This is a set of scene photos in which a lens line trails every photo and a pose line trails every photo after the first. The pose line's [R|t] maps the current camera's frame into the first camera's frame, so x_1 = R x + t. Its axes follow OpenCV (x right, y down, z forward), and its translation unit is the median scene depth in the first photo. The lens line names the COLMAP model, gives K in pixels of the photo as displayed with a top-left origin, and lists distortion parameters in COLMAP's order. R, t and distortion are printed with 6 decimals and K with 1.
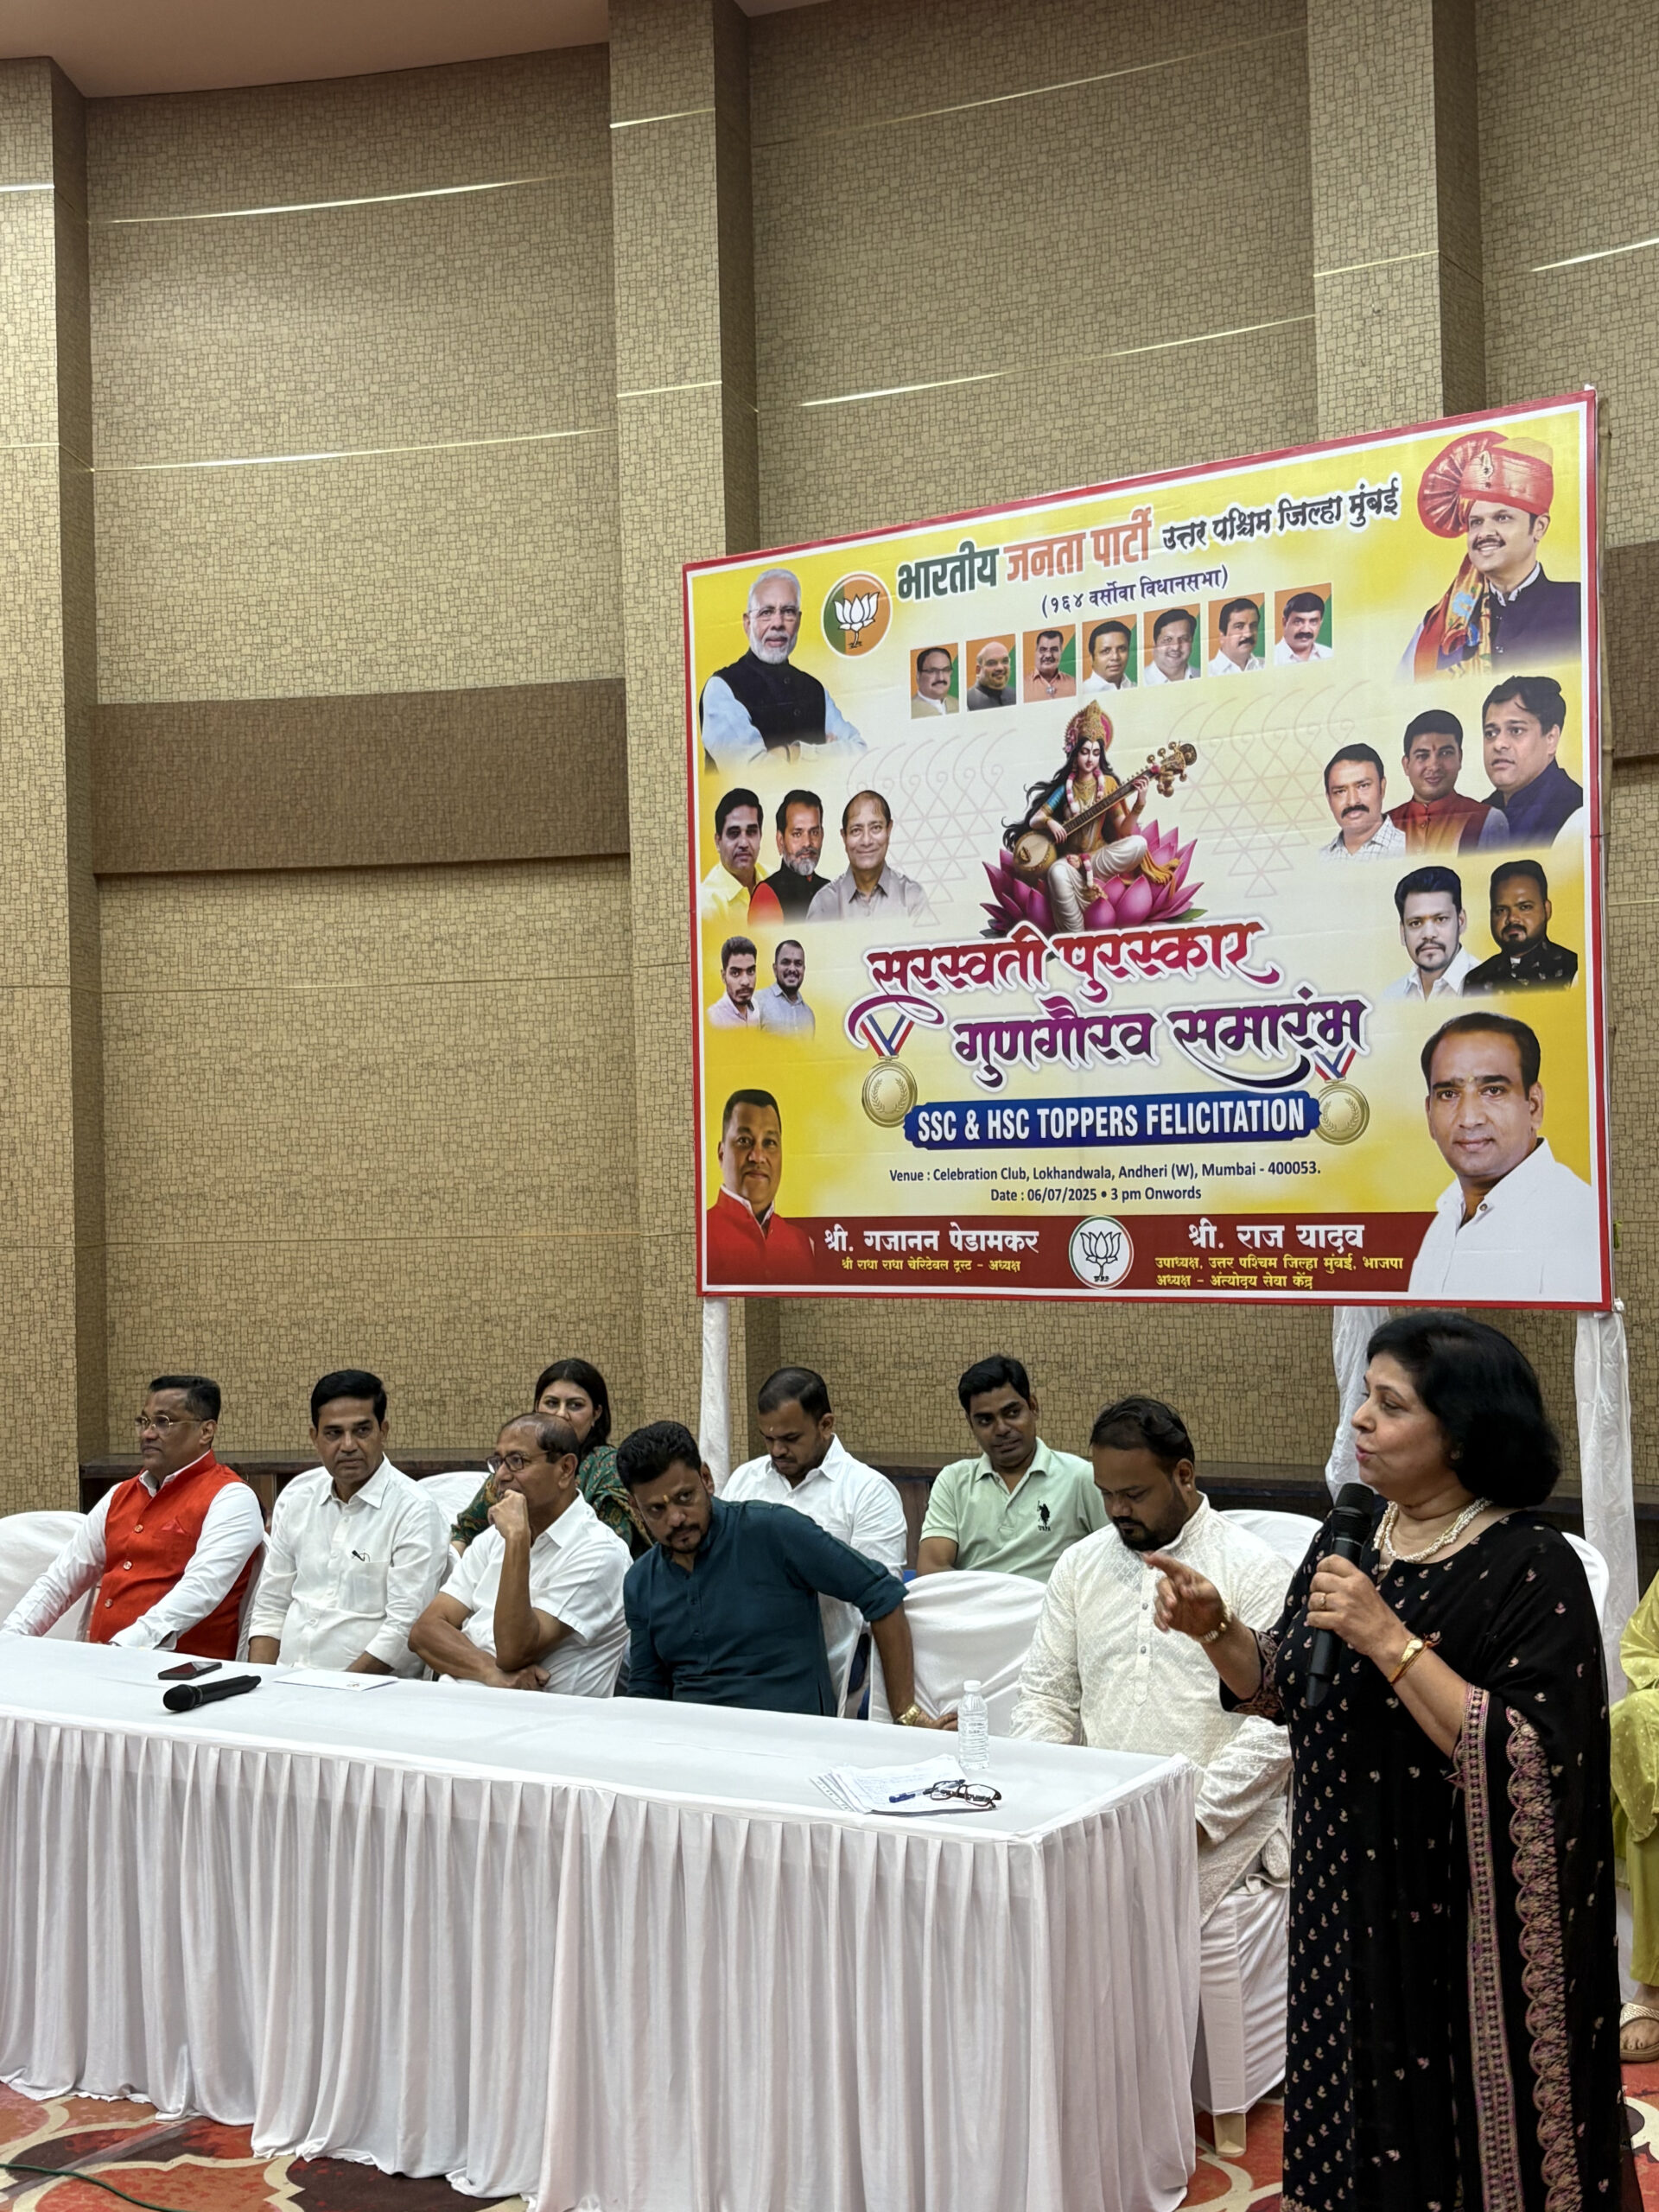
lens RADIAL K [[2582.0, 0, 843.2], [0, 2582.0, 1117.2], [0, 0, 1]] dist [0.222676, -0.871751]
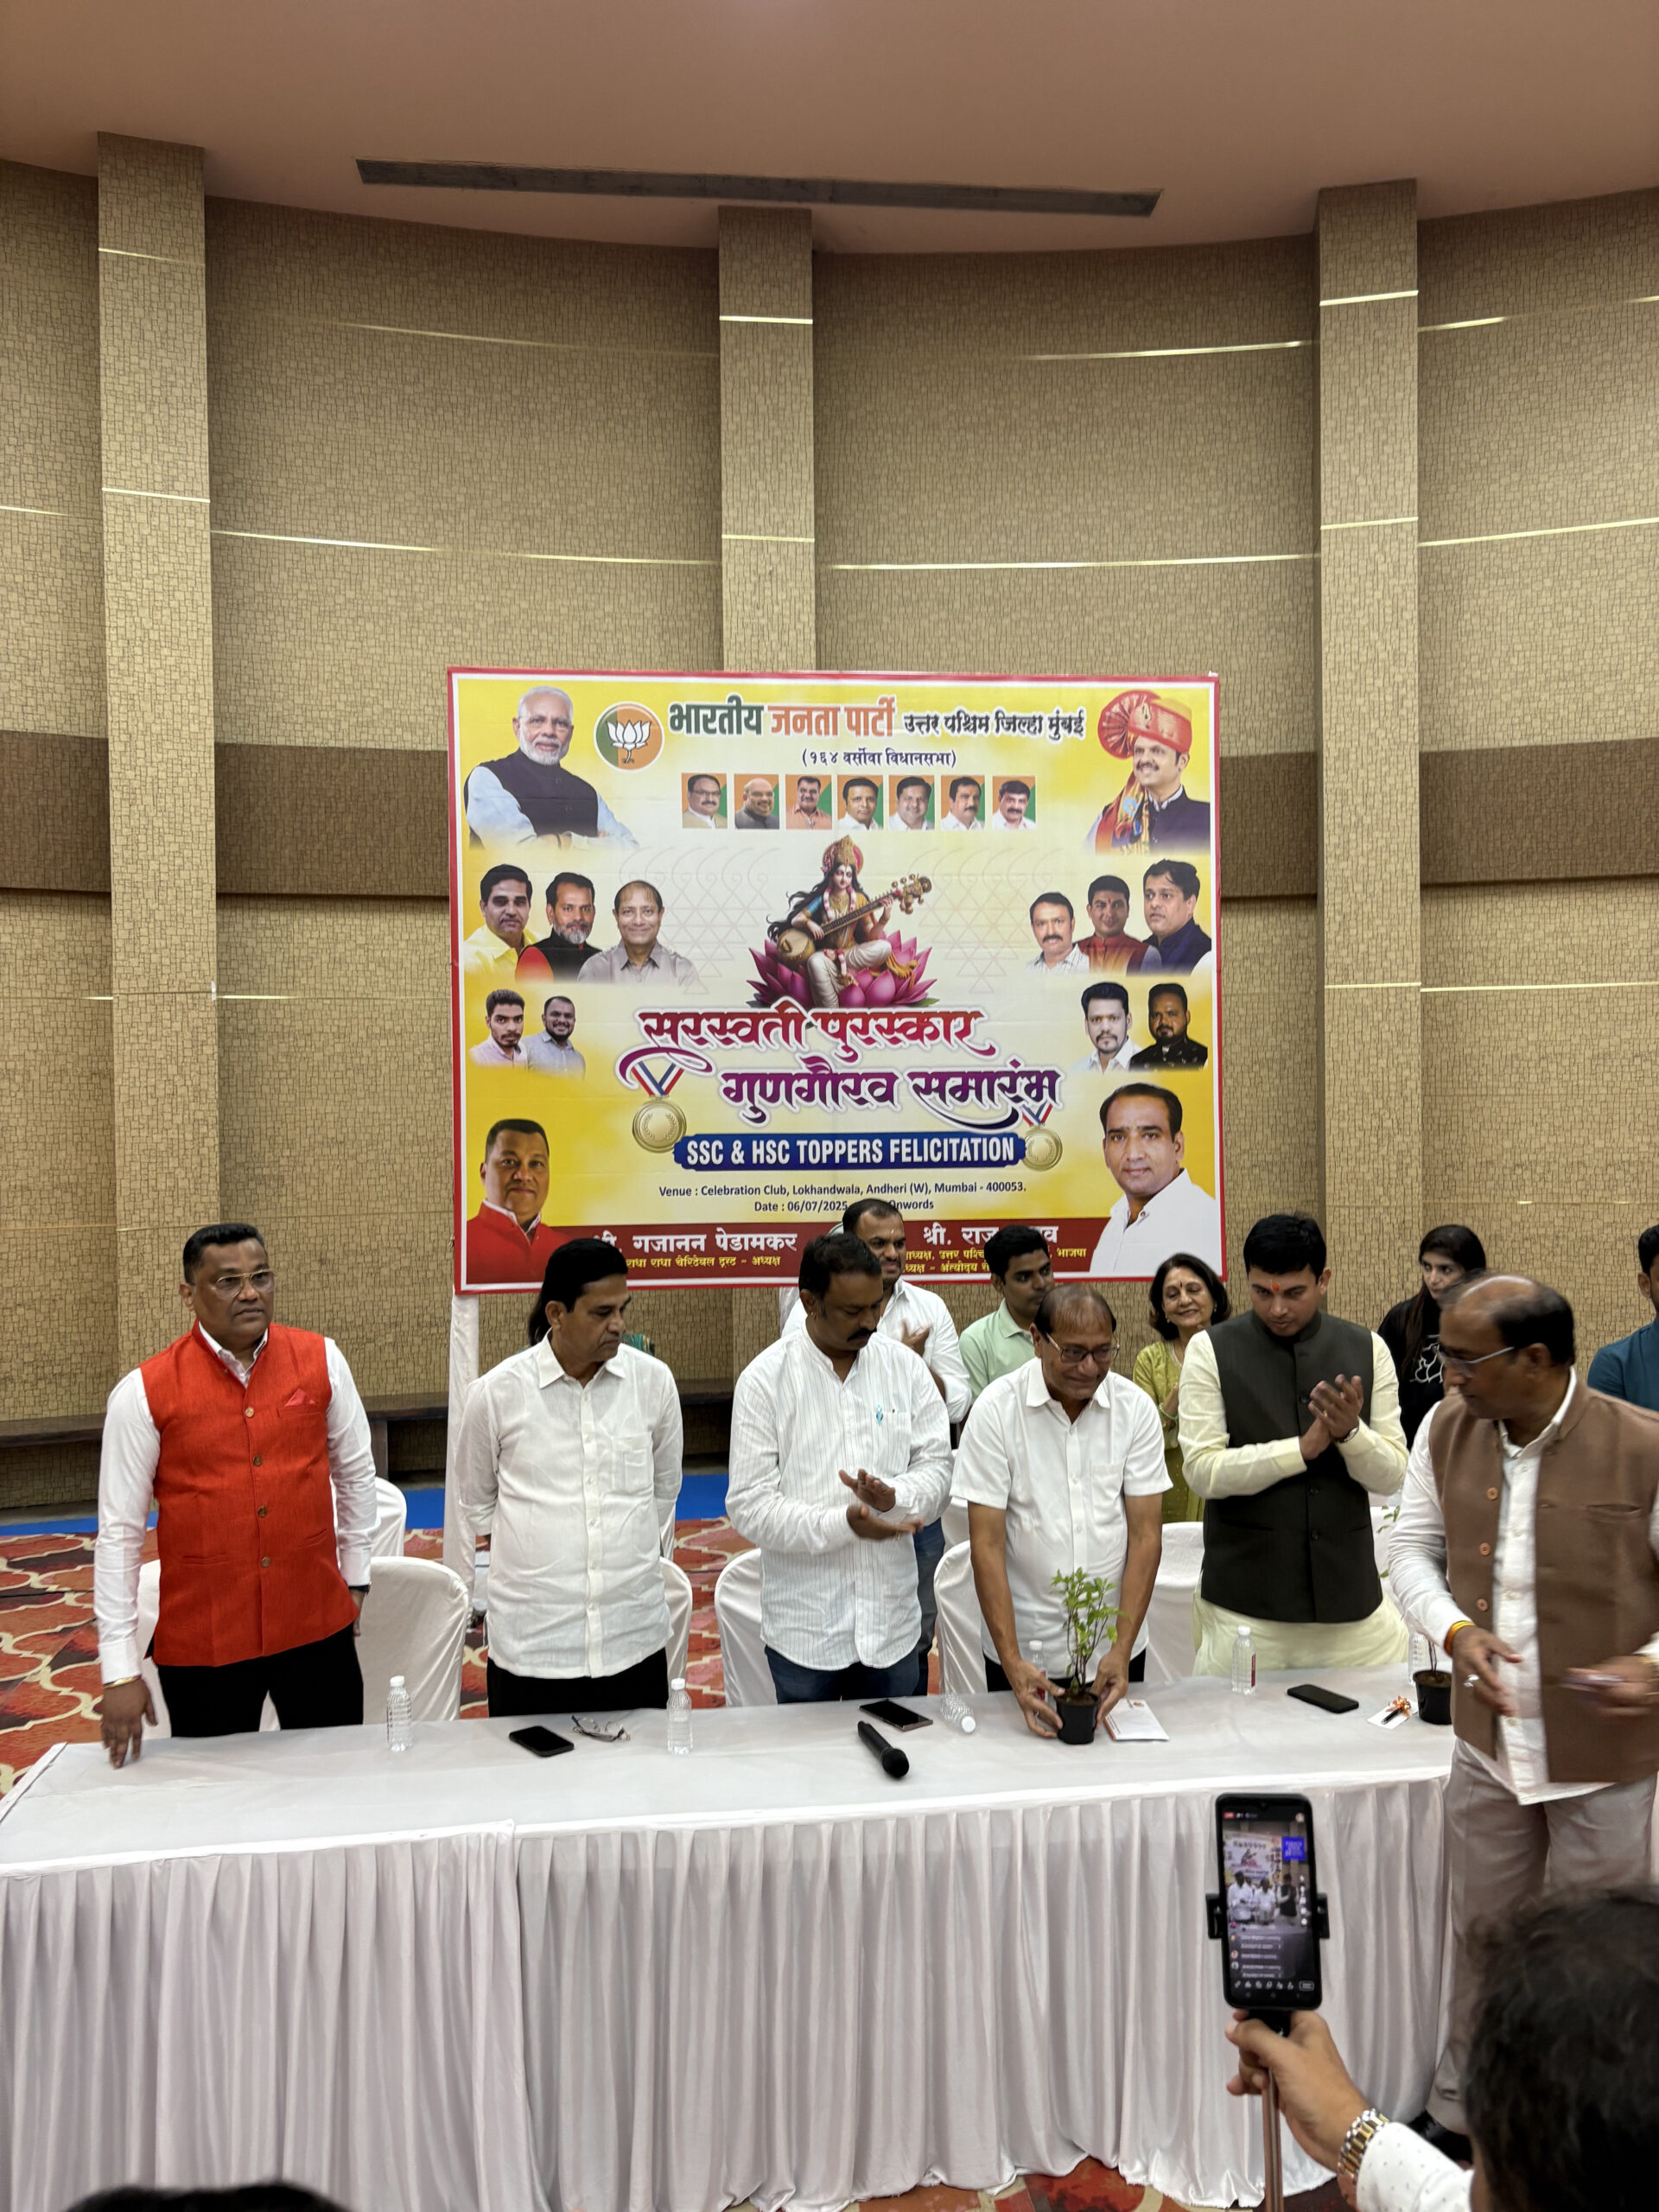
lens RADIAL K [[1643.0, 0, 840.7], [0, 1643.0, 1134.3], [0, 0, 1]] dist [0.160084, -0.383813]
pose [[0.774956, 0.007566, 0.631970, -0.442890], [-0.019713, 0.999731, 0.012205, -0.017406], [-0.631707, -0.021916, 0.774897, 0.345426]]
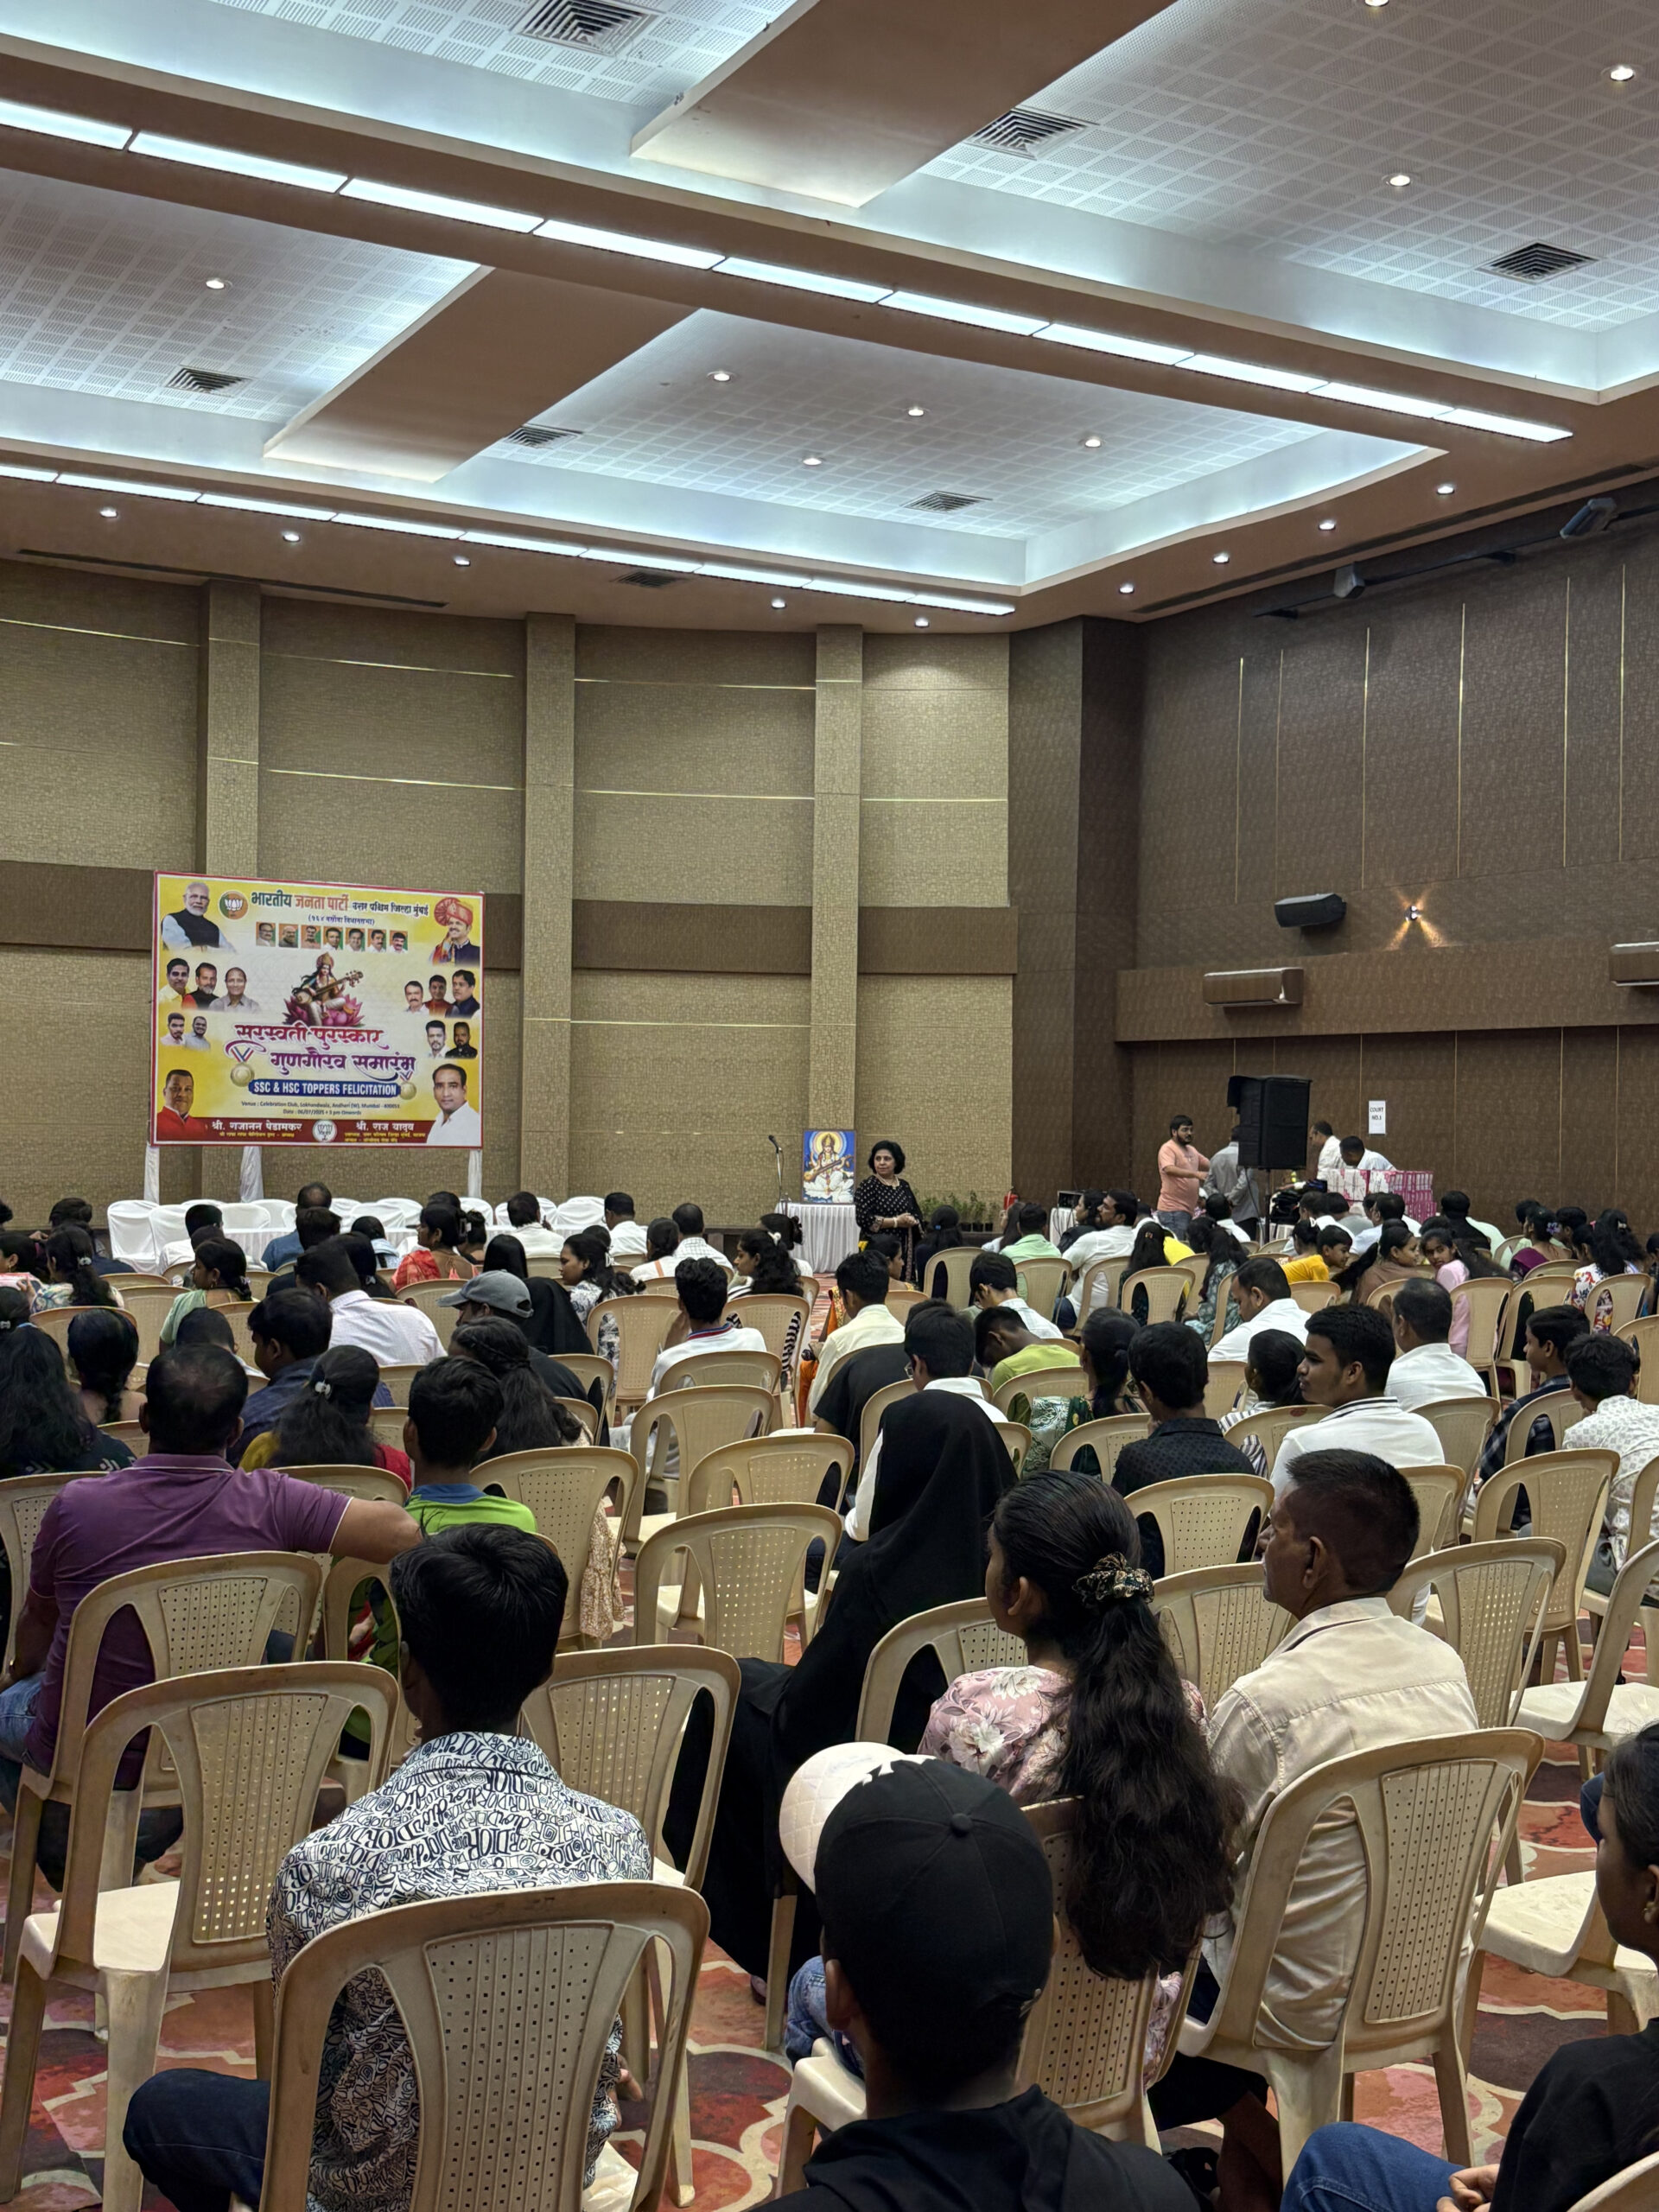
lens RADIAL K [[2402.6, 0, 854.3], [0, 2402.6, 1105.9], [0, 0, 1]] dist [0.199922, -0.713904]
pose [[0.443610, 0.036269, 0.895486, -2.208804], [-0.043746, 0.998866, -0.018785, 0.049030], [-0.895152, -0.030841, 0.444693, -0.849409]]
